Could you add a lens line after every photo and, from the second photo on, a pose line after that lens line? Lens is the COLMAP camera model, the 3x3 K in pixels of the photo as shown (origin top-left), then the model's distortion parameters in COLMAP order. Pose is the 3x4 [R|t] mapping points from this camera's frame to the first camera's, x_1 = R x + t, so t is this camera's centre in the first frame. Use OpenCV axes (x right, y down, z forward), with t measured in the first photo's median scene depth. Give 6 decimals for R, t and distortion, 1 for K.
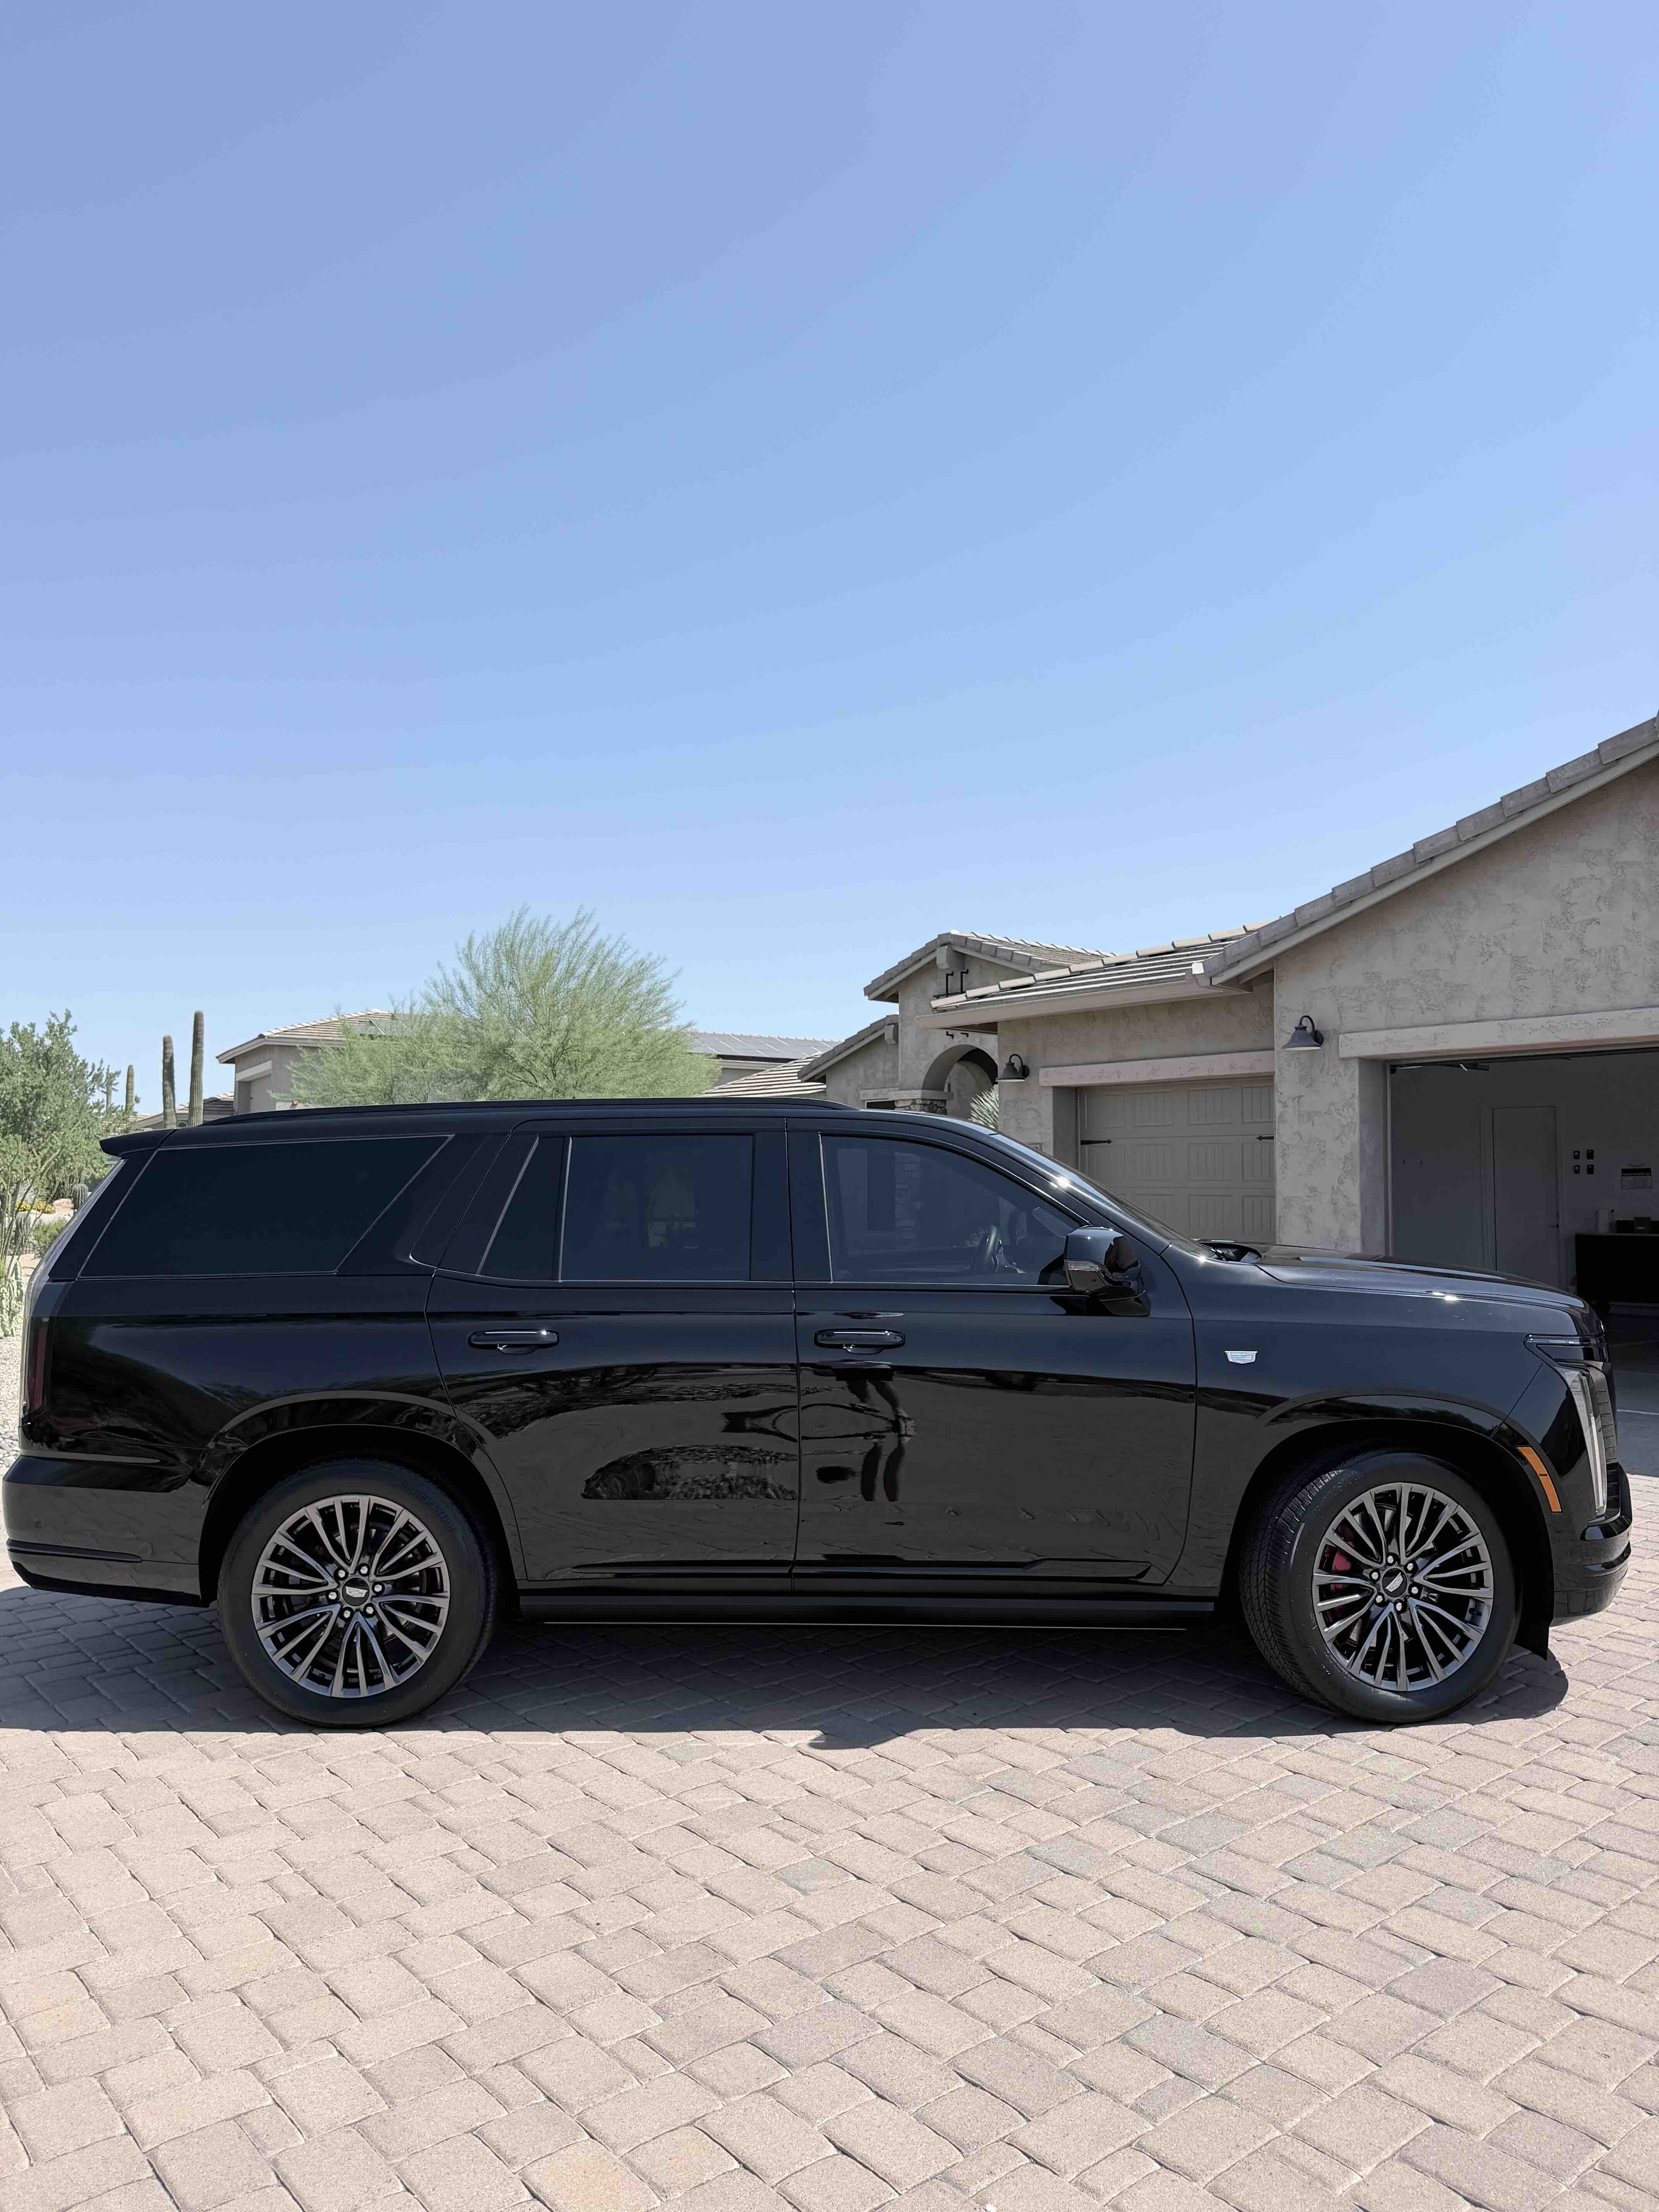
lens RADIAL K [[1595.3, 0, 833.3], [0, 1595.3, 1099.5], [0, 0, 1]] dist [0.029624, -0.037758]
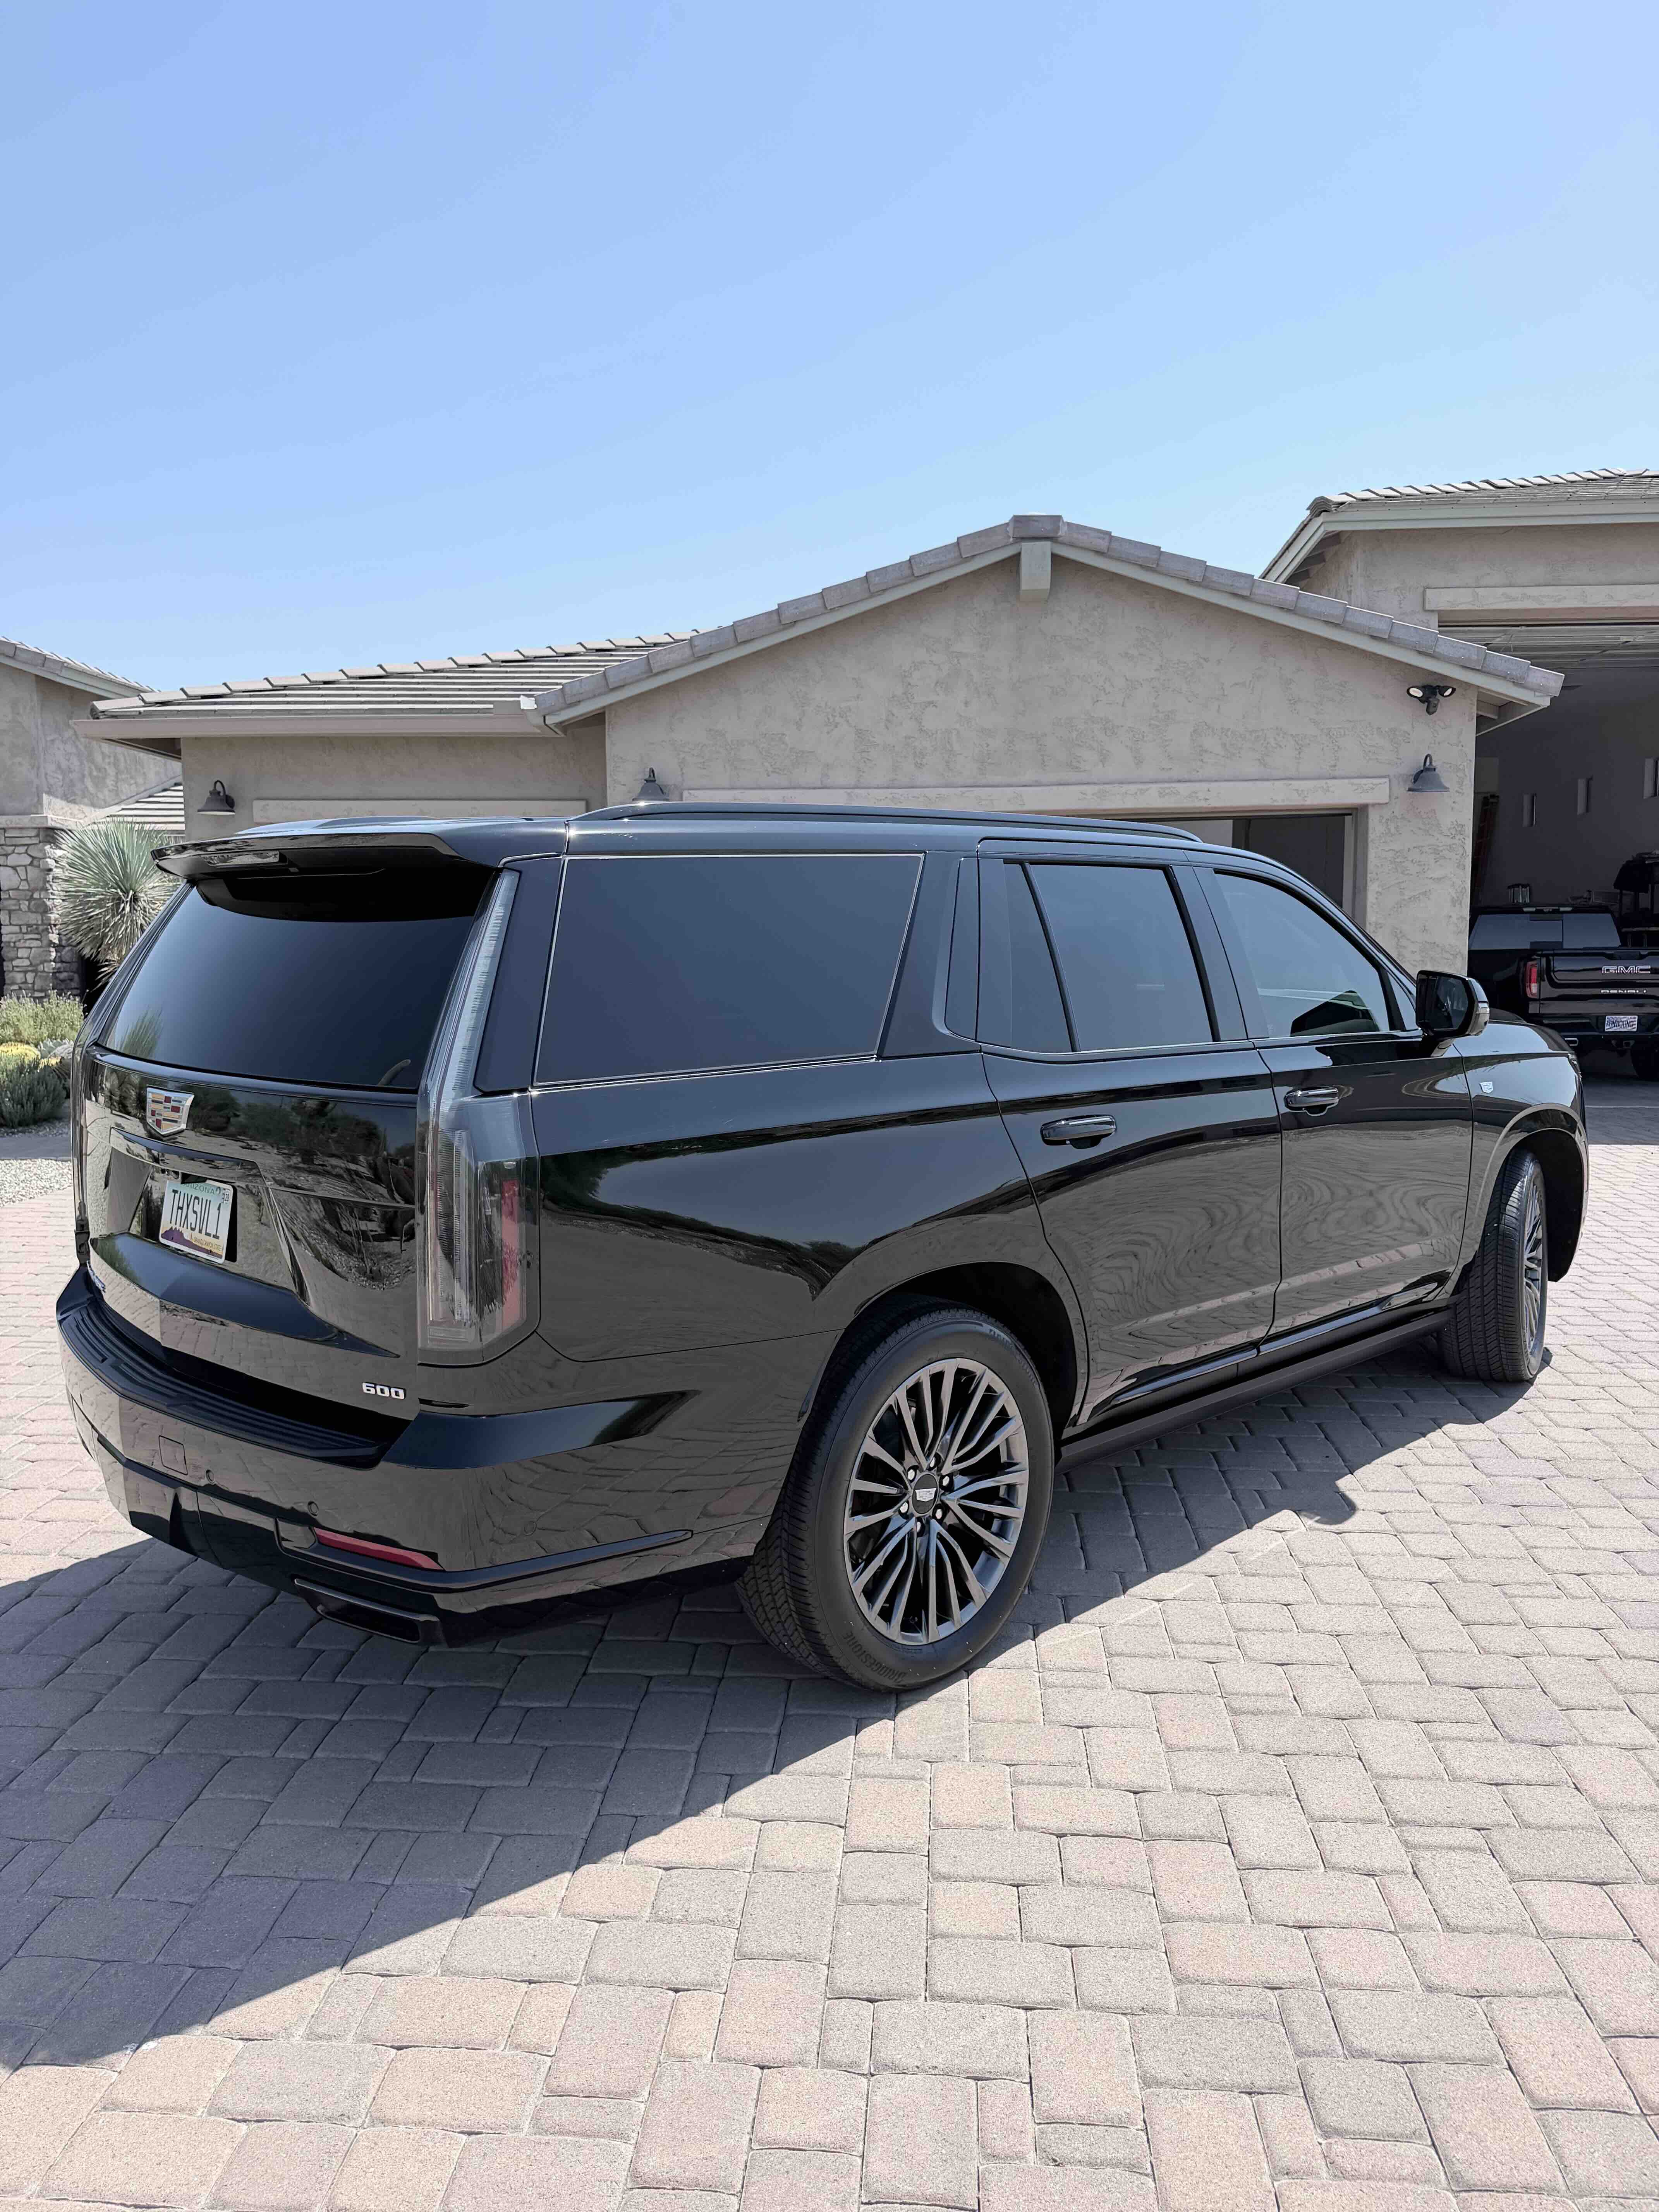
lens RADIAL K [[1540.8, 0, 829.5], [0, 1540.8, 1106.0], [0, 0, 1]] dist [0.222961, -0.452363]
pose [[0.684337, -0.074791, 0.725320, -0.821187], [-0.037982, 0.989719, 0.137890, 0.041524], [-0.728176, -0.121912, 0.674461, 0.582338]]
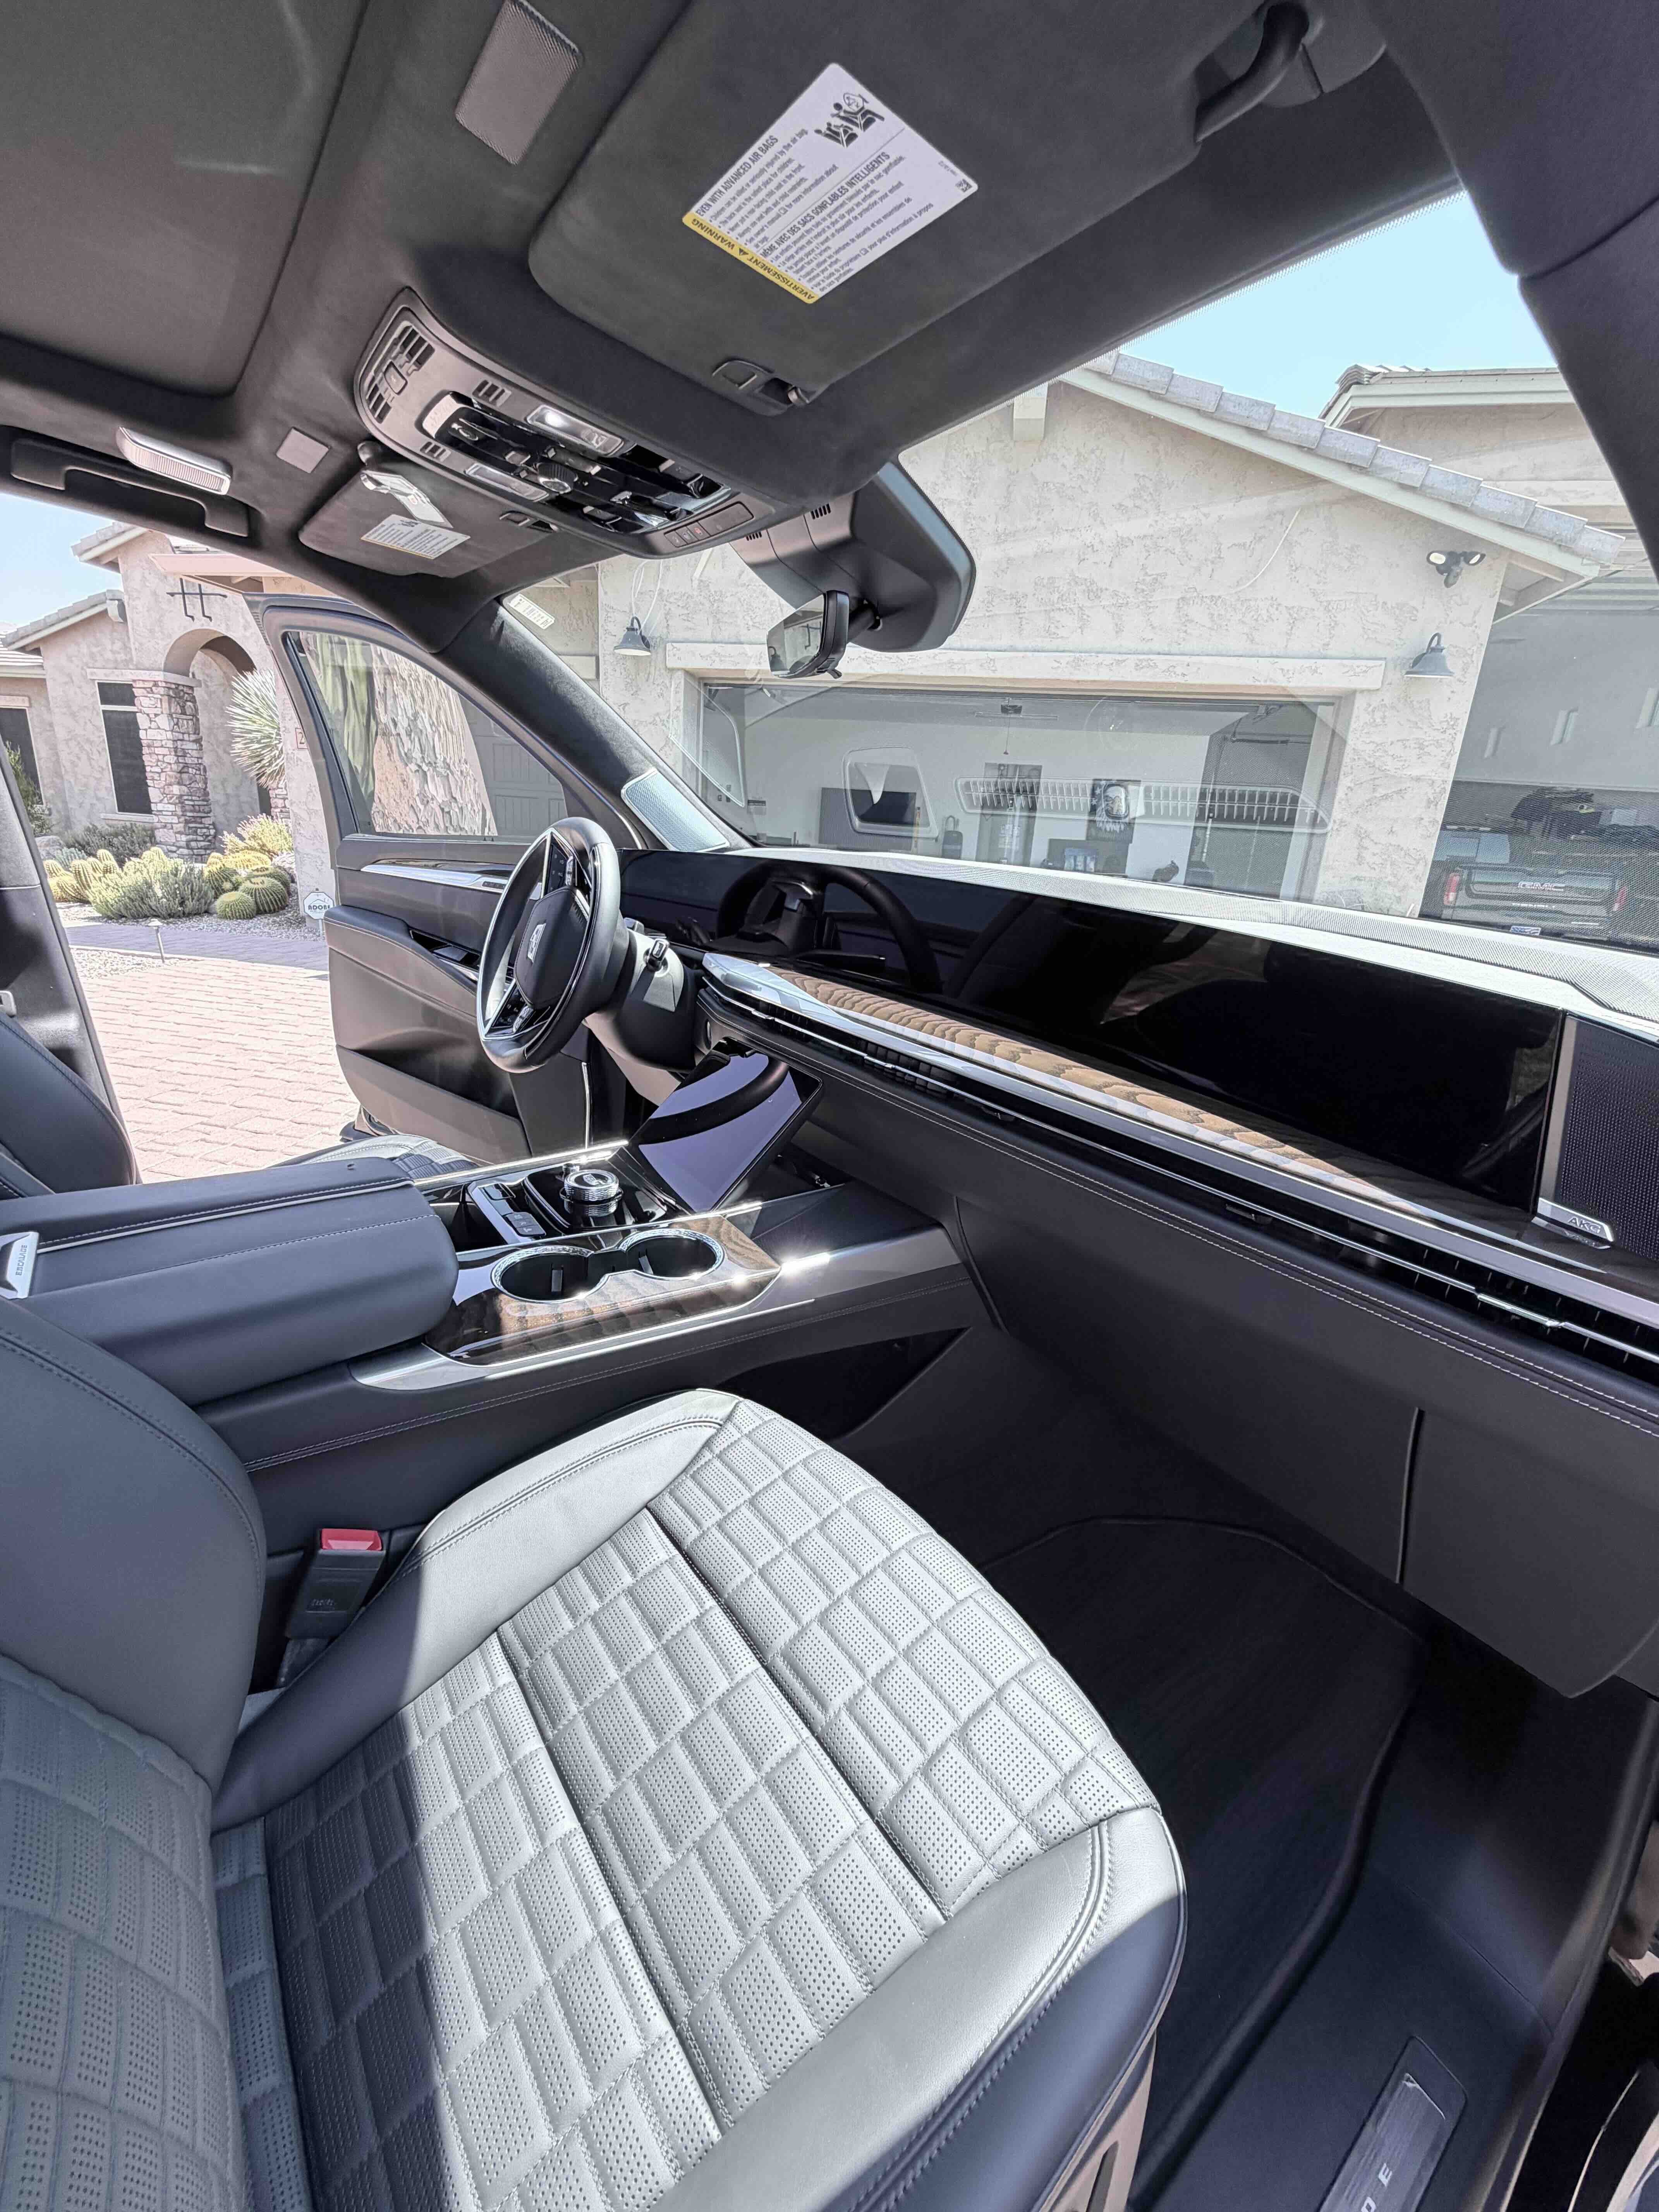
lens RADIAL K [[873.1, 0, 821.9], [0, 873.1, 1110.7], [0, 0, 1]] dist [-0.002339, -0.000398]
pose [[0.778586, -0.149714, 0.609417, 0.003843], [-0.095586, 0.931500, 0.350958, 0.082759], [-0.620215, -0.331503, 0.710942, 1.015362]]
